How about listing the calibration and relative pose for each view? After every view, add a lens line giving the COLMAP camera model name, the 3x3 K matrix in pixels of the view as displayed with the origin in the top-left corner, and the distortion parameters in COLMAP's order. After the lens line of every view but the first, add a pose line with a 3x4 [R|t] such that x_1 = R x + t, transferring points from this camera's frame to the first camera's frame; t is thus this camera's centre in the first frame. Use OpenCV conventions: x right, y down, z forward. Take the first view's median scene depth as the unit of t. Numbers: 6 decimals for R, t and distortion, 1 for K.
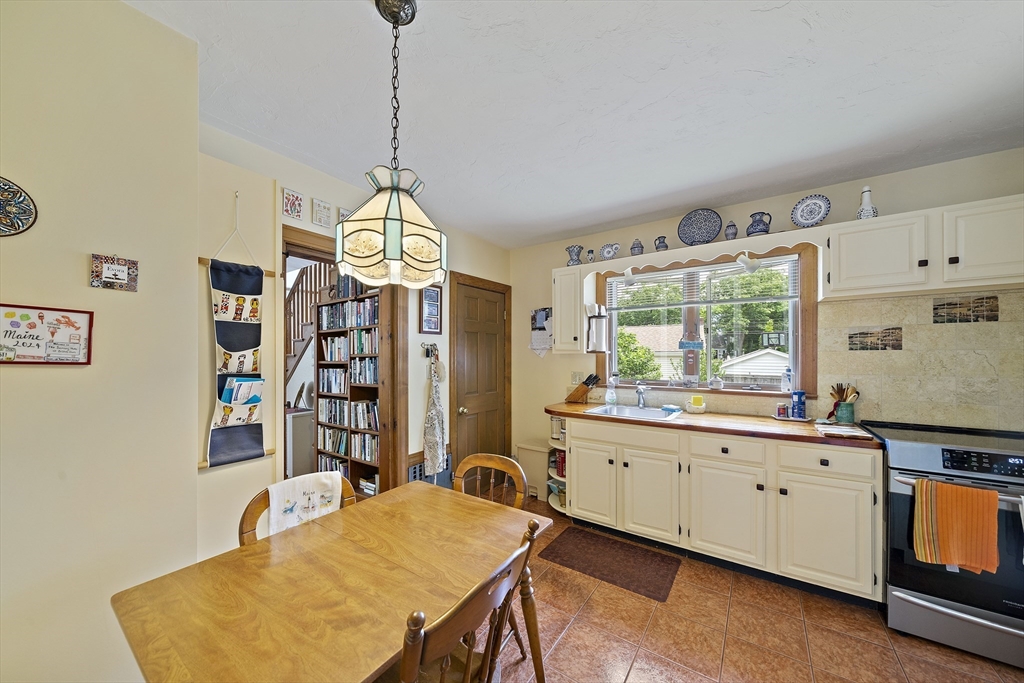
lens RADIAL K [[351.8, 0, 518.4], [0, 351.8, 353.8], [0, 0, 1]] dist [-0.005039, -0.000167]
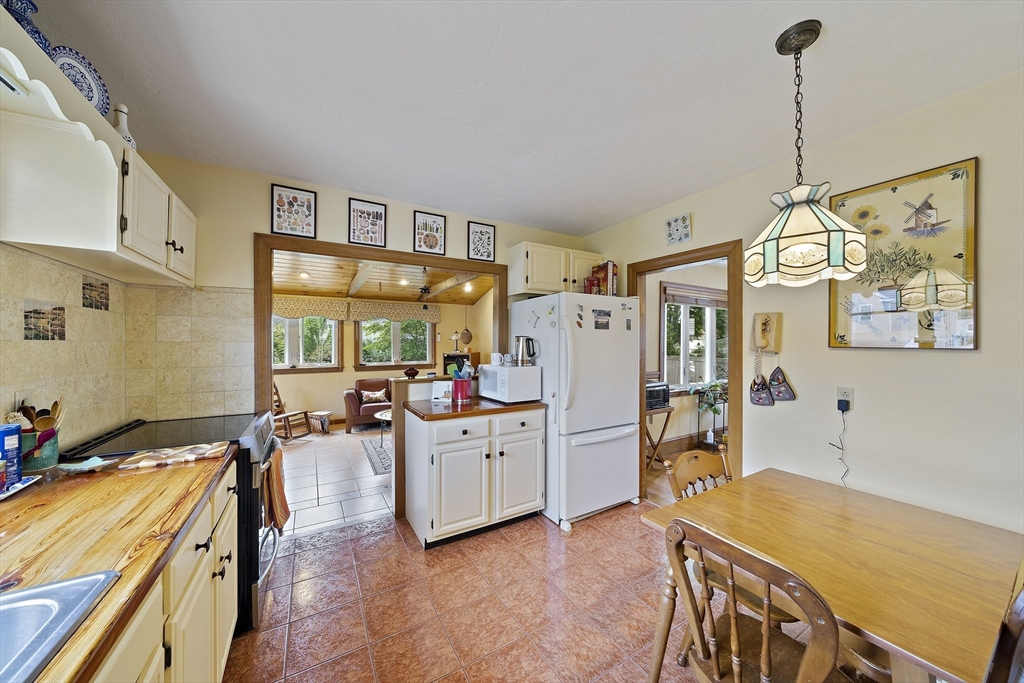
lens RADIAL K [[351.8, 0, 514.8], [0, 351.8, 341.9], [0, 0, 1]] dist [-0.005039, -0.000167]
pose [[-0.907044, 0.003850, 0.421019, -0.000350], [-0.001576, 0.999920, -0.012540, -0.001147], [-0.421033, -0.012037, -0.906965, 1.381682]]
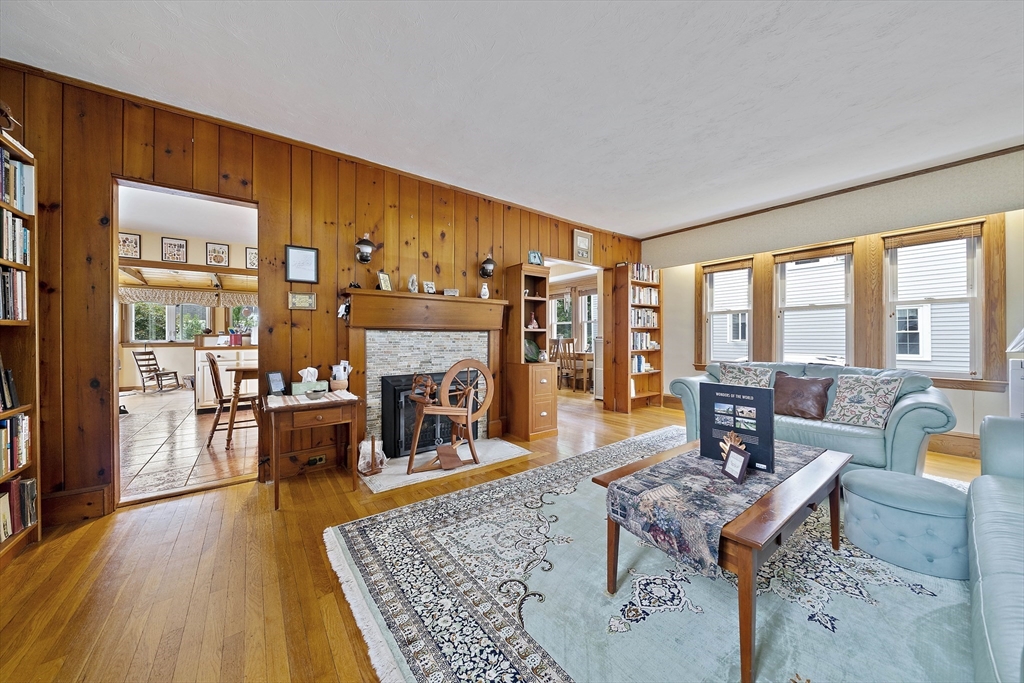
lens RADIAL K [[351.8, 0, 511.1], [0, 351.8, 335.6], [0, 0, 1]] dist [-0.005039, -0.000167]
pose [[-0.945226, 0.012566, 0.326174, -2.006862], [0.008488, 0.999867, -0.013924, 0.196477], [-0.326305, -0.010393, -0.945207, 1.980790]]
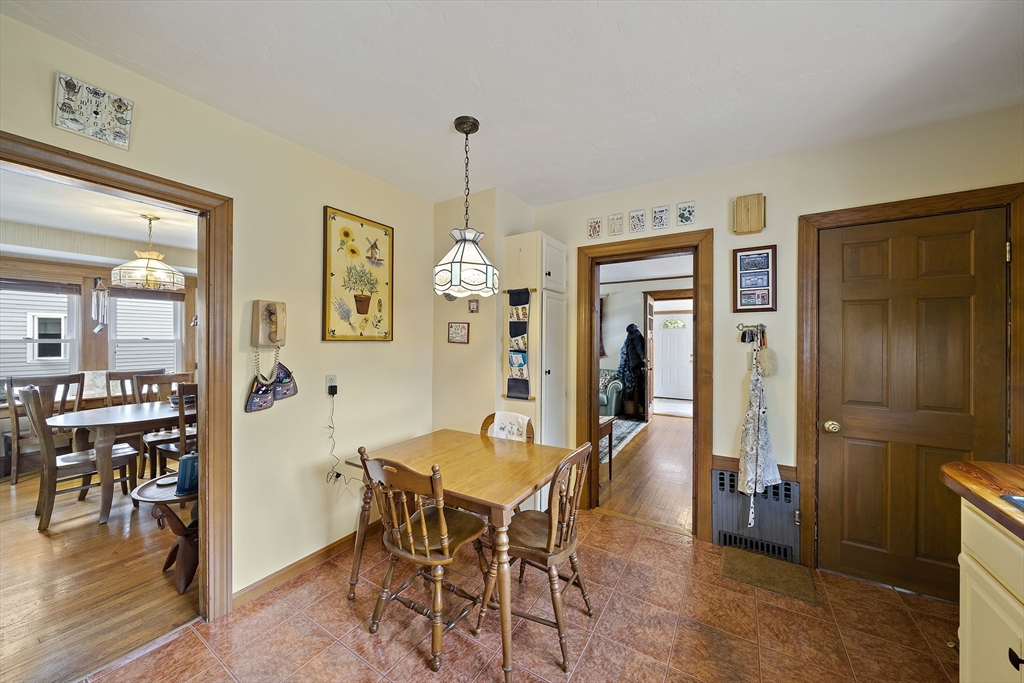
lens RADIAL K [[351.8, 0, 514.1], [0, 351.8, 339.3], [0, 0, 1]] dist [-0.005039, -0.000167]
pose [[0.038984, 0.003839, -0.999232, 0.736467], [0.005270, 0.999978, 0.004048, -0.004302], [0.999226, -0.005424, 0.038962, 0.664089]]
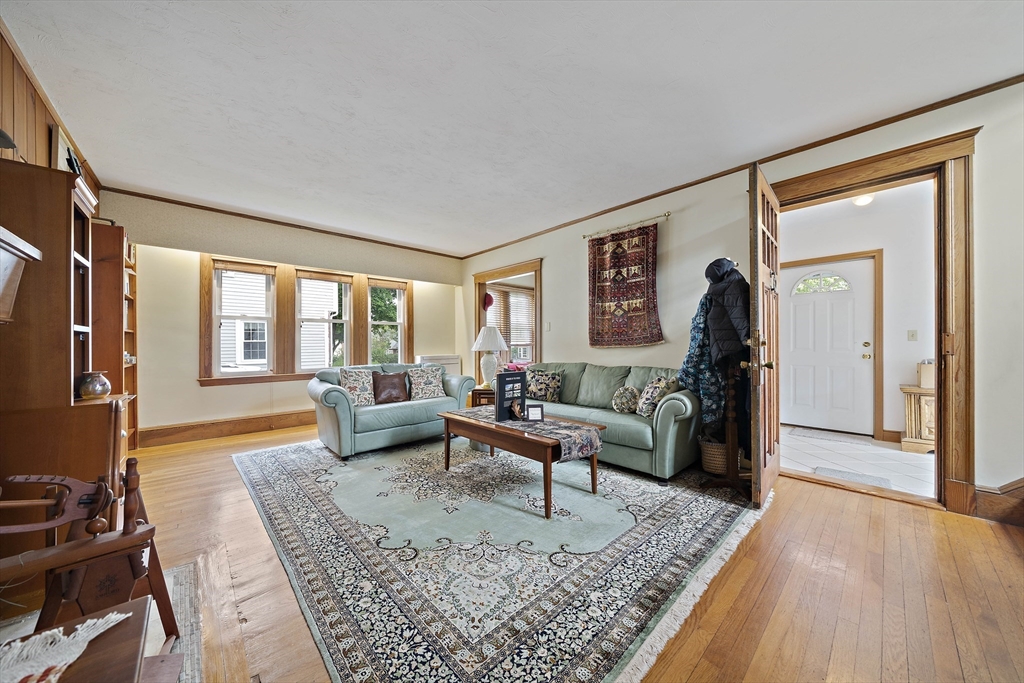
lens RADIAL K [[351.8, 0, 513.4], [0, 351.8, 342.2], [0, 0, 1]] dist [-0.005039, -0.000167]
pose [[-0.218890, 0.001871, -0.975748, -0.979637], [0.011178, 0.999937, -0.000590, 0.188170], [0.975686, -0.011036, -0.218897, 1.402301]]
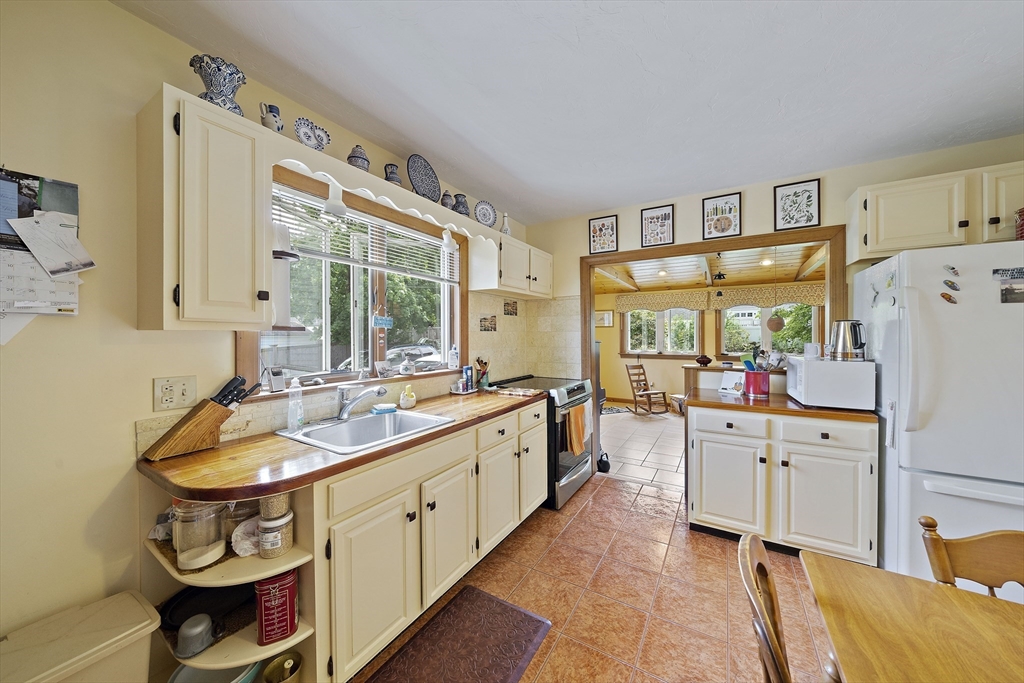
lens RADIAL K [[351.8, 0, 507.1], [0, 351.8, 337.3], [0, 0, 1]] dist [-0.005039, -0.000167]
pose [[-0.045628, -0.006690, 0.998936, -0.424268], [-0.003113, 0.999974, 0.006554, 0.004716], [-0.998954, -0.002811, -0.045648, 1.128652]]
